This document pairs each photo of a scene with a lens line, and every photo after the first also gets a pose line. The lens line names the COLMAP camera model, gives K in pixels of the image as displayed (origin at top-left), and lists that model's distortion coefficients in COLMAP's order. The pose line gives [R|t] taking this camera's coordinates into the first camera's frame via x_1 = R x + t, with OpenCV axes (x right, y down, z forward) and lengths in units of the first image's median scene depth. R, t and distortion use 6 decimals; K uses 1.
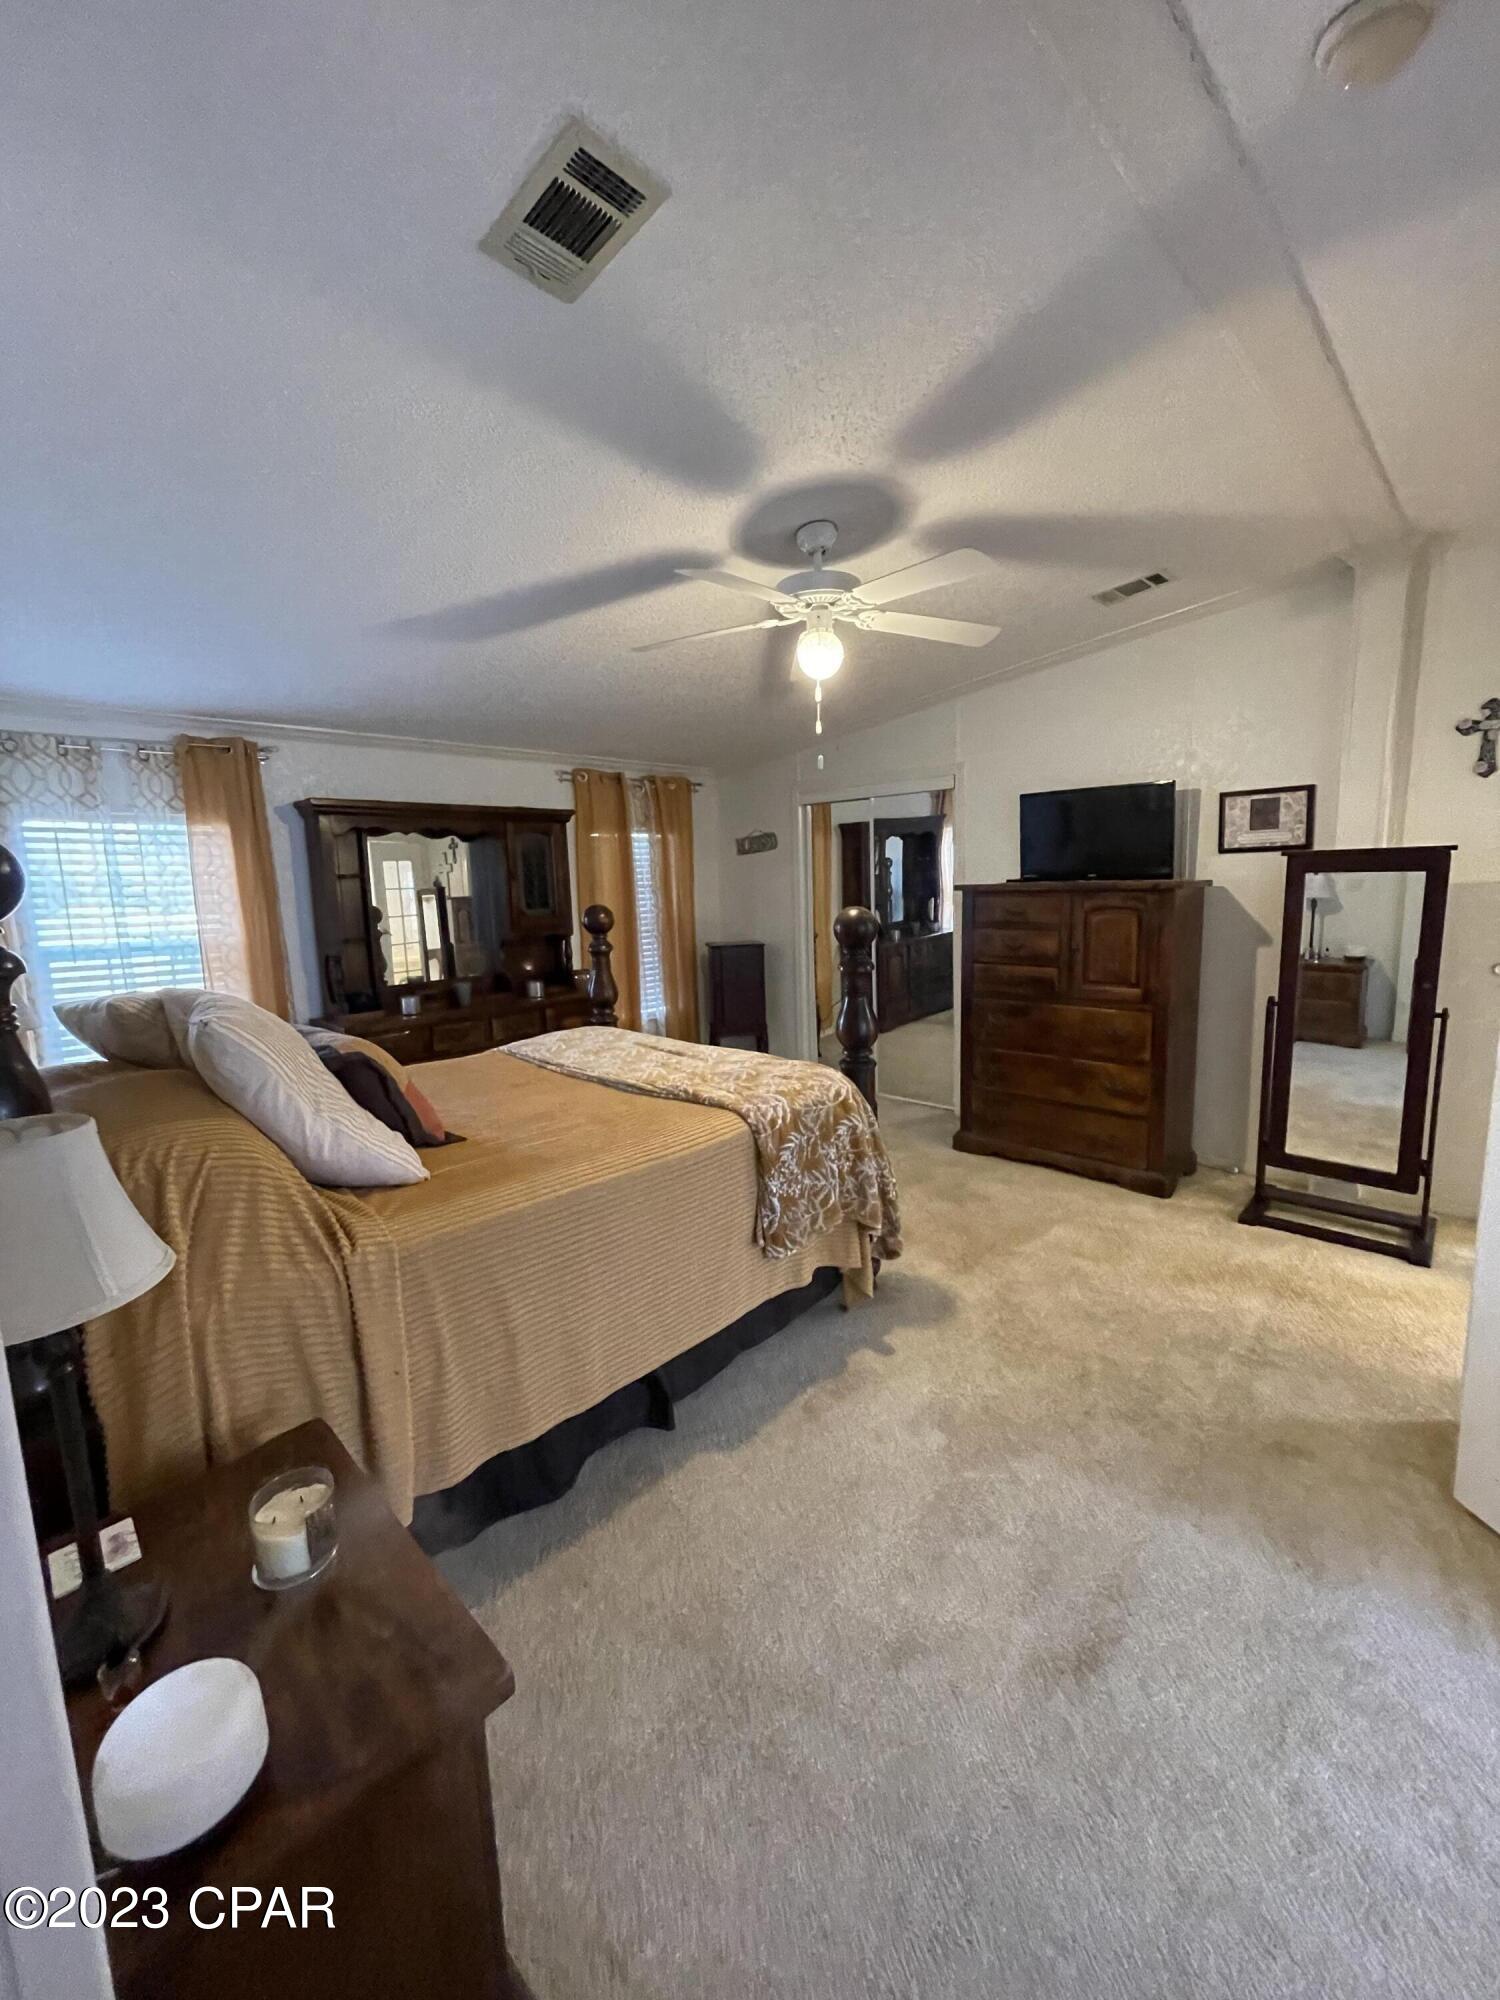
lens RADIAL K [[803.8, 0, 747.1], [0, 803.8, 996.7], [0, 0, 1]] dist [-0.004032, -0.000022]
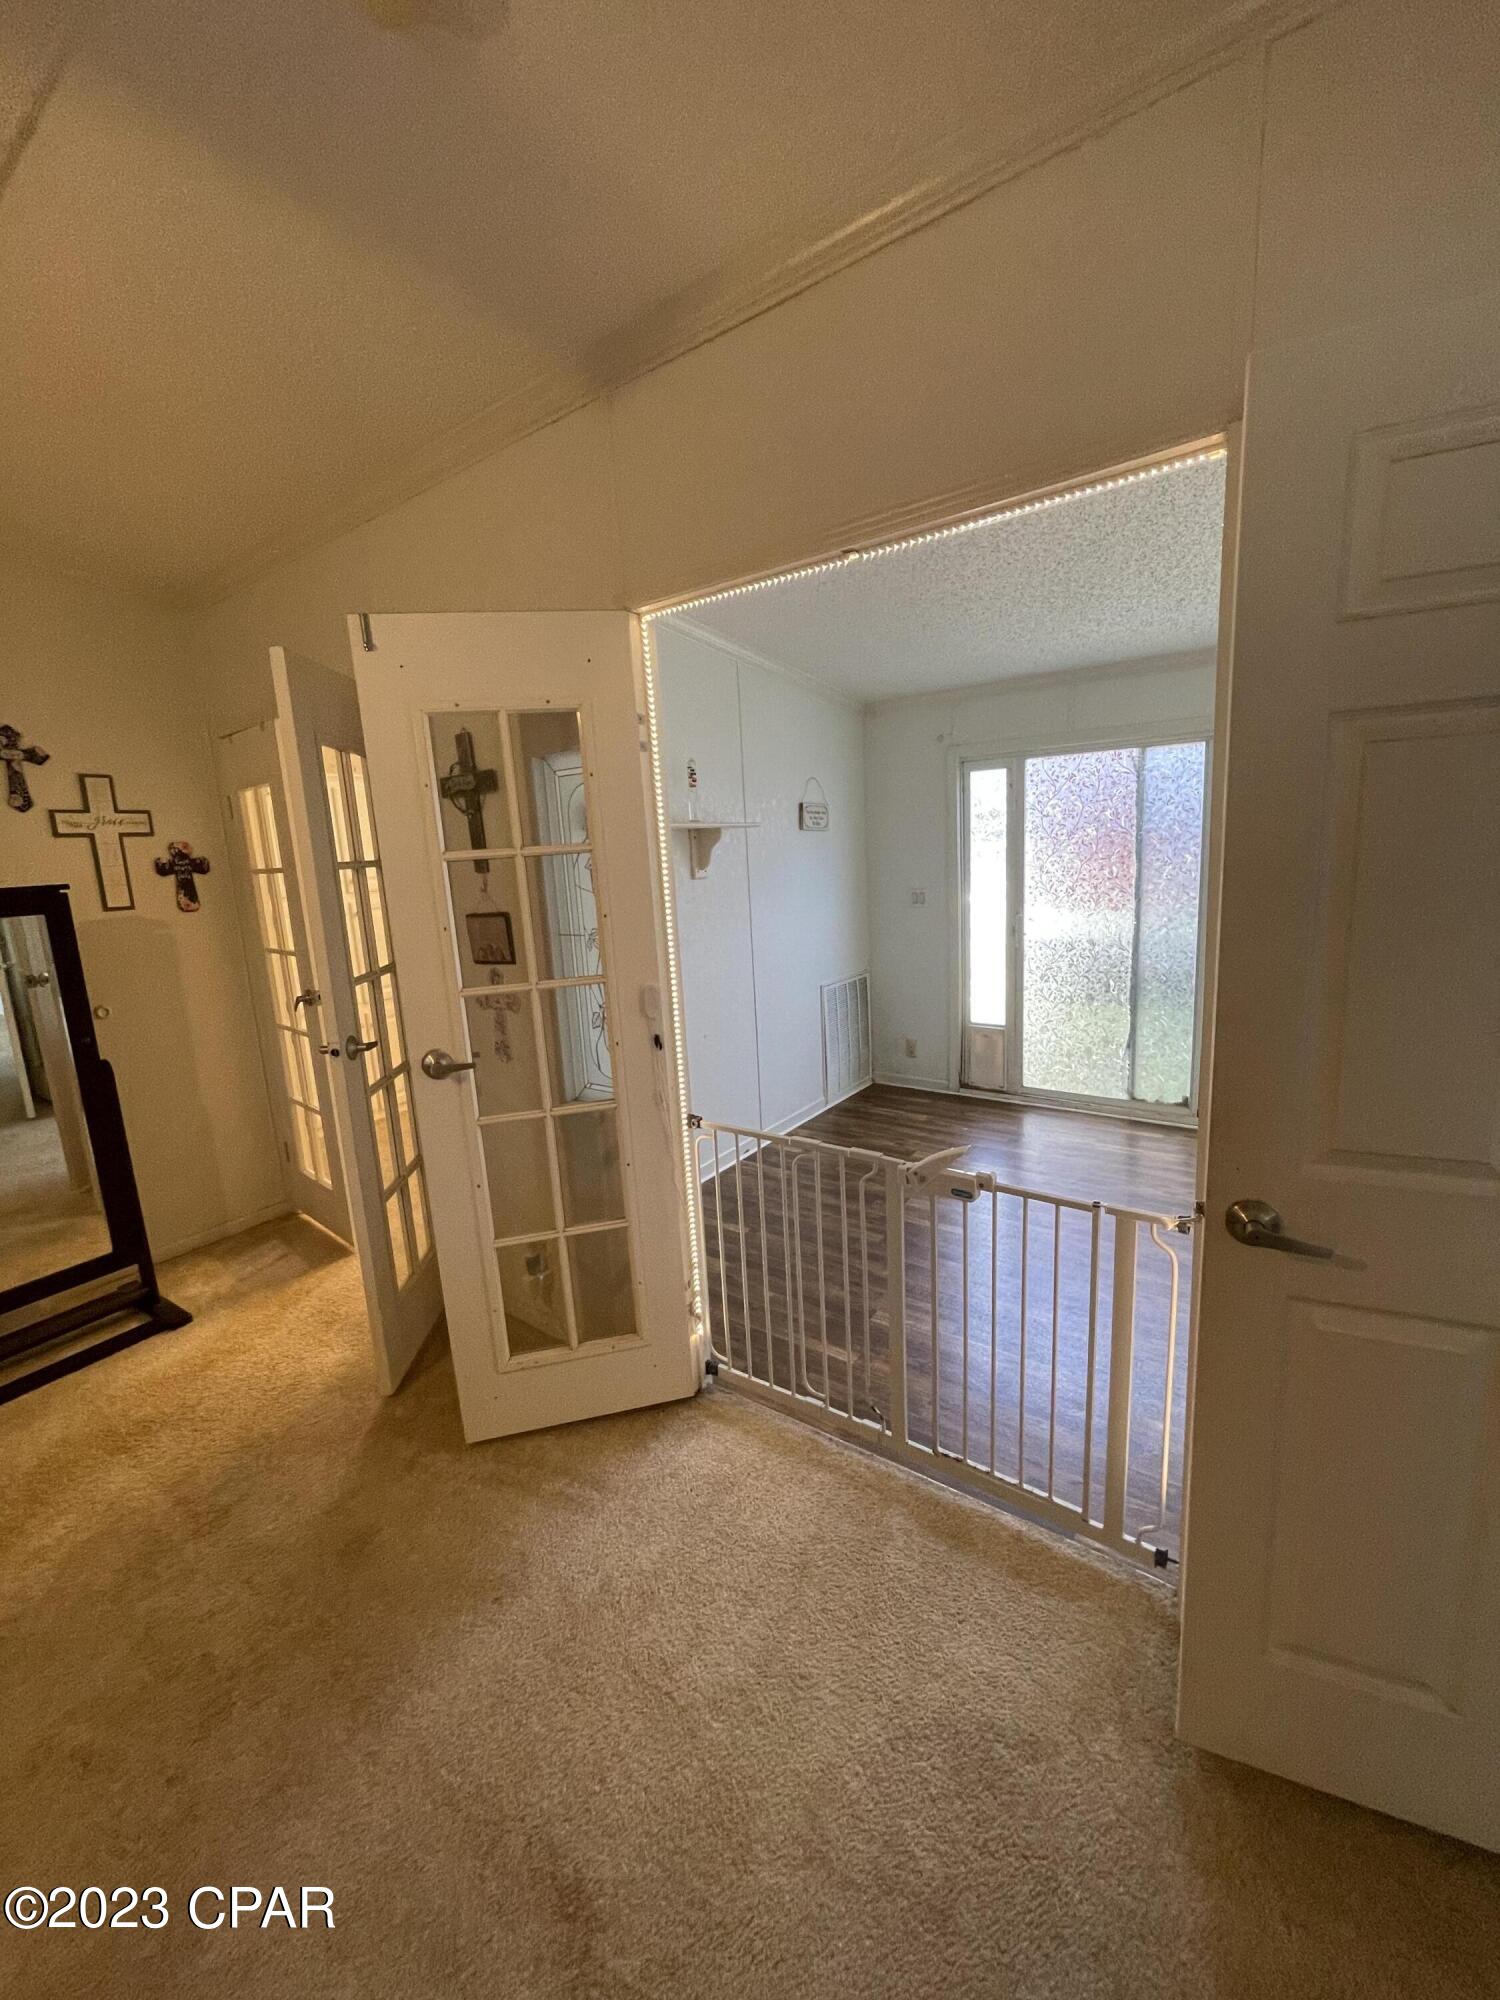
lens RADIAL K [[803.8, 0, 743.7], [0, 803.8, 990.0], [0, 0, 1]] dist [-0.004032, -0.000022]
pose [[-0.141650, -0.133029, 0.980938, -0.126043], [0.207494, 0.964926, 0.160820, -0.060187], [-0.967926, 0.226319, -0.109079, 0.384776]]
